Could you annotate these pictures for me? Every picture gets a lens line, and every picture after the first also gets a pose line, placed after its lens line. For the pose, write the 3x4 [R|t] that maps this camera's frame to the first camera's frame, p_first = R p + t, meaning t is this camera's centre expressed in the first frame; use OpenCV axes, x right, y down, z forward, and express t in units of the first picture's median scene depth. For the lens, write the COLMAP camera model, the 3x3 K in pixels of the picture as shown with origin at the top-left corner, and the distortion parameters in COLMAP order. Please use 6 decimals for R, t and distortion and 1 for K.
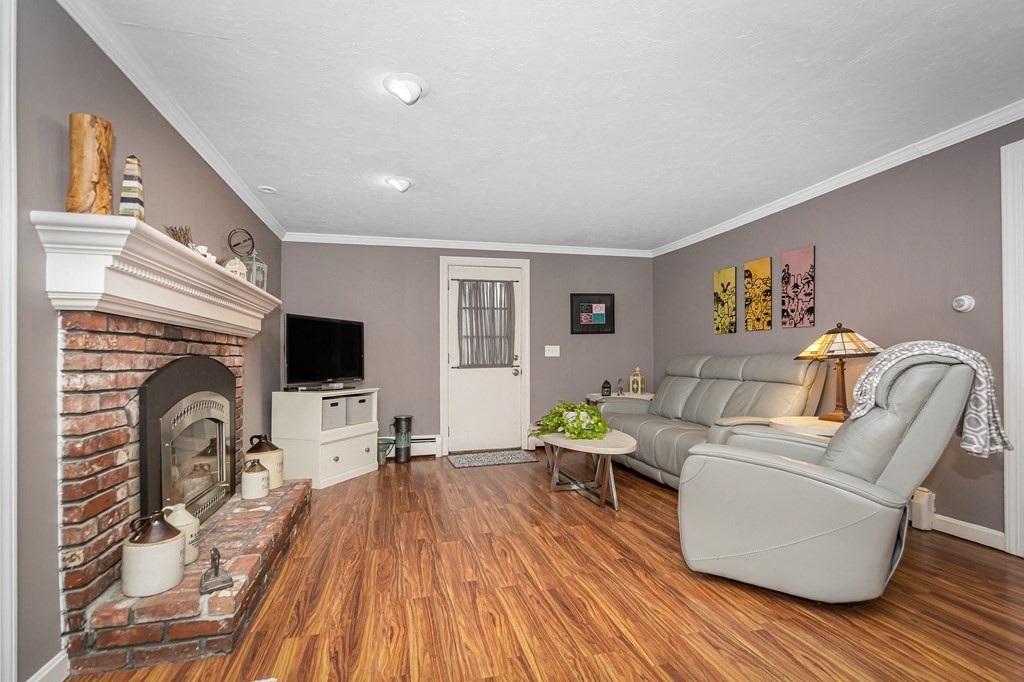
lens RADIAL K [[460.4, 0, 530.8], [0, 460.4, 357.0], [0, 0, 1]] dist [0.000112, -0.000333]
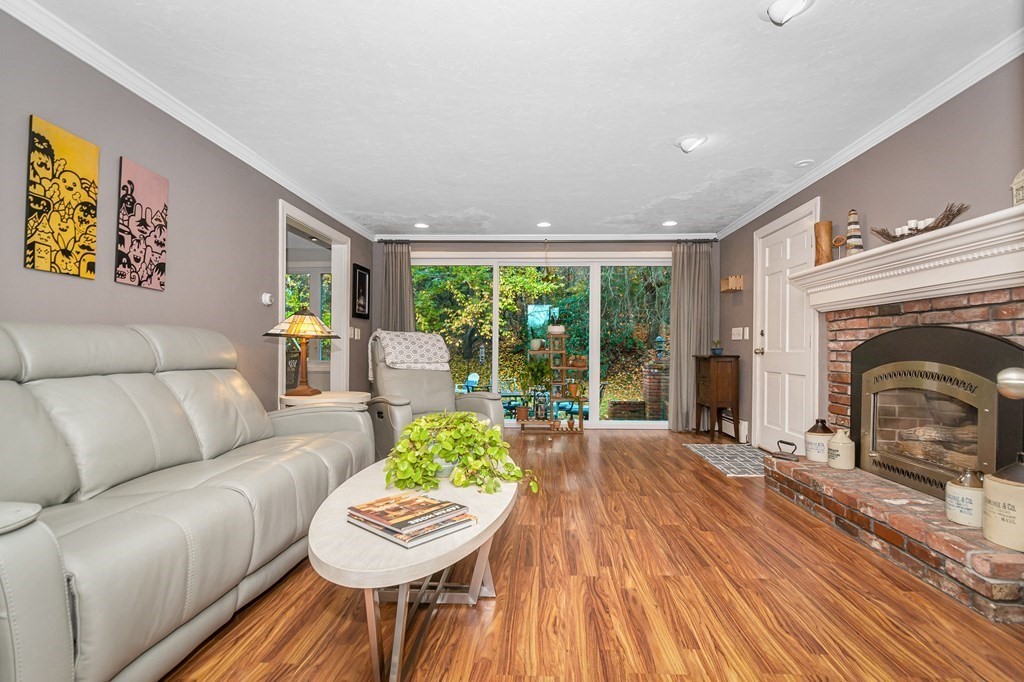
lens RADIAL K [[460.4, 0, 530.8], [0, 460.4, 357.0], [0, 0, 1]] dist [0.000112, -0.000333]
pose [[-0.947747, 0.003606, 0.319003, -0.149019], [0.006856, 0.999935, 0.009065, 0.032504], [-0.318949, 0.010778, -0.947710, 1.441699]]
